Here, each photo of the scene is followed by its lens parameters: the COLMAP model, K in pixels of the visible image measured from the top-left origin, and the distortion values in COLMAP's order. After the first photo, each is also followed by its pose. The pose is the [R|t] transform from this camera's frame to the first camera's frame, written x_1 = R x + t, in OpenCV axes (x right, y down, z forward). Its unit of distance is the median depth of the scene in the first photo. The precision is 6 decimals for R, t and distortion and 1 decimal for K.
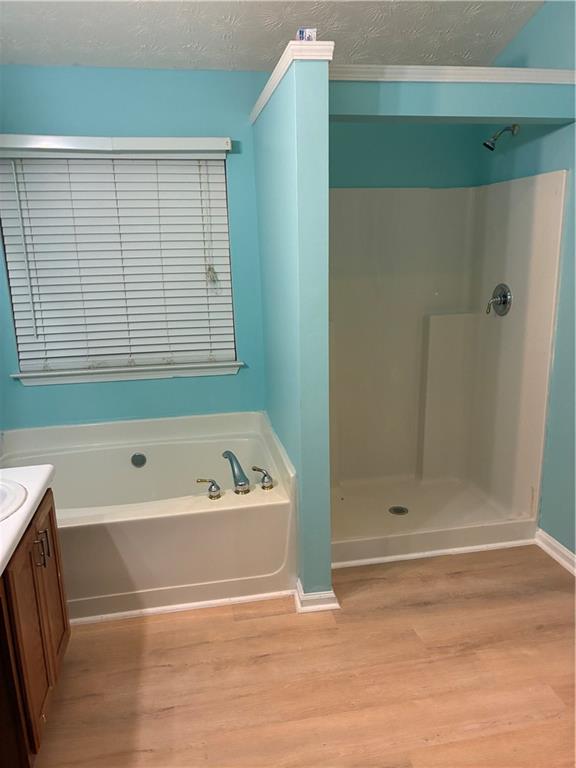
lens RADIAL K [[586.8, 0, 288.8], [0, 586.8, 384.3], [0, 0, 1]] dist [0.041494, -0.019158]
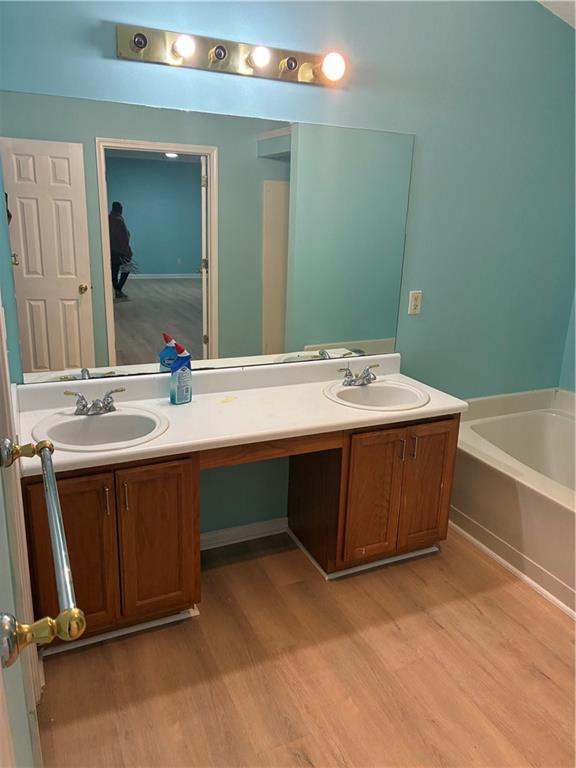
lens RADIAL K [[586.8, 0, 291.9], [0, 586.8, 382.4], [0, 0, 1]] dist [0.041494, -0.019158]
pose [[0.265253, 0.321178, -0.909113, 0.579008], [-0.272220, 0.929474, 0.248946, -0.104783], [0.924953, 0.181445, 0.333977, 0.229939]]
